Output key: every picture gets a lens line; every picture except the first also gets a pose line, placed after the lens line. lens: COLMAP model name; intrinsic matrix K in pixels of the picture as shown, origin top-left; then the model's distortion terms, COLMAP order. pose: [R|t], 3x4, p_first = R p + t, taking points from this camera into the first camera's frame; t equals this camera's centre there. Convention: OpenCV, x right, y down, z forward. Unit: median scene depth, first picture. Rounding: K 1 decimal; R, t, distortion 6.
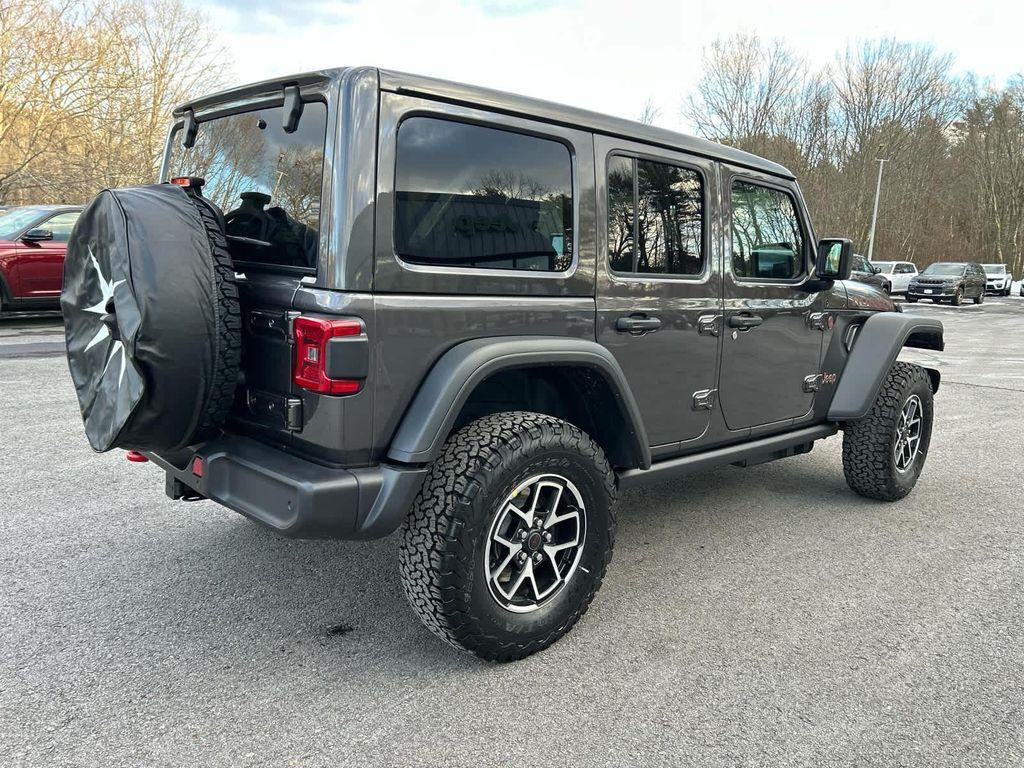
lens RADIAL K [[790.7, 0, 521.2], [0, 790.7, 386.7], [0, 0, 1]] dist [0.061793, -0.065891]
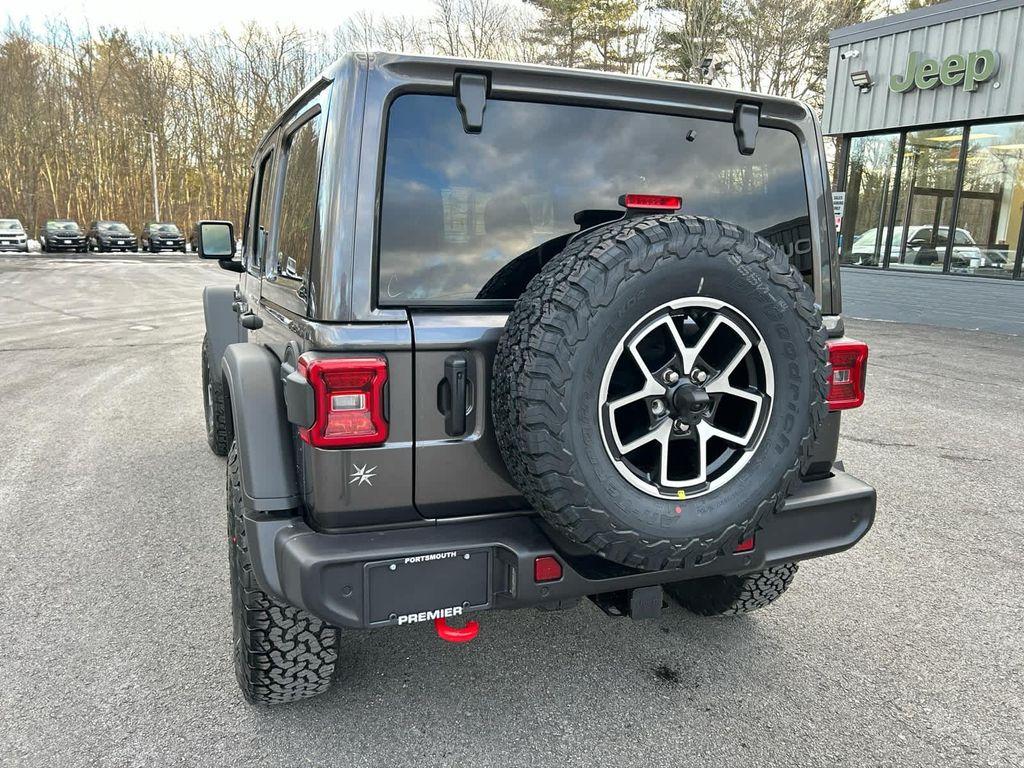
lens RADIAL K [[790.7, 0, 519.3], [0, 790.7, 379.7], [0, 0, 1]] dist [0.061793, -0.065891]
pose [[0.338795, -0.200785, 0.919186, -1.194663], [0.151625, 0.975846, 0.157275, -0.231751], [-0.928562, 0.086087, 0.361056, 0.868372]]
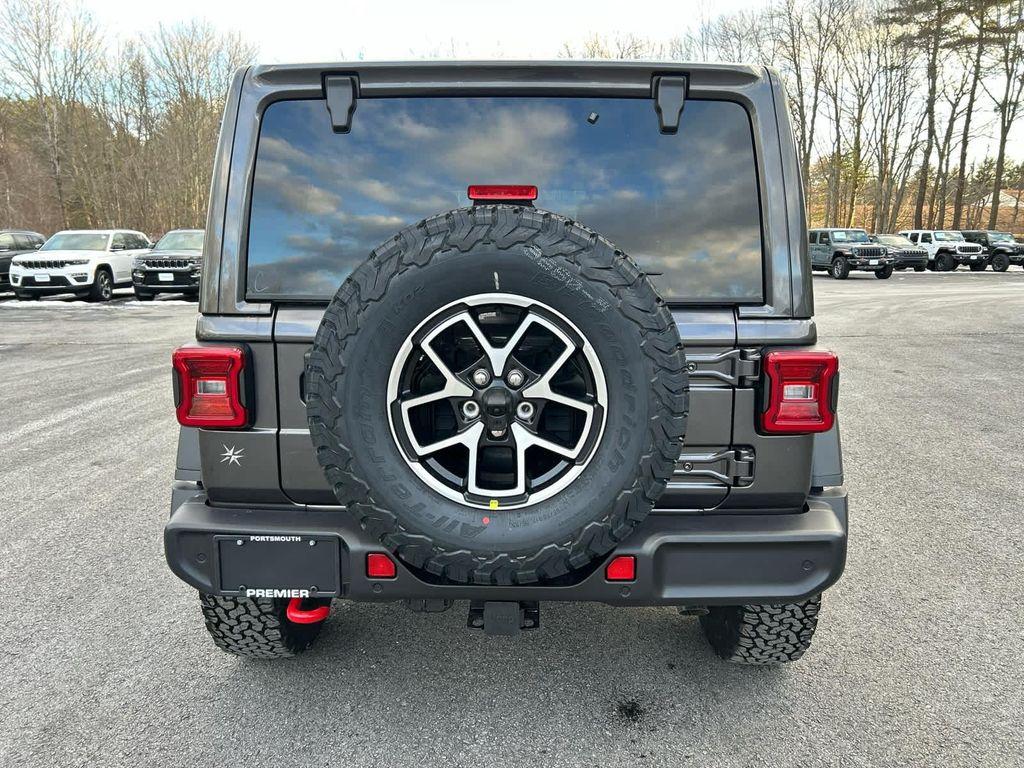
lens RADIAL K [[790.7, 0, 519.9], [0, 790.7, 387.0], [0, 0, 1]] dist [0.061793, -0.065891]
pose [[0.688220, -0.173572, 0.704433, -0.943492], [0.151658, 0.983927, 0.094272, -0.152579], [-0.709474, 0.041953, 0.703482, 0.507549]]
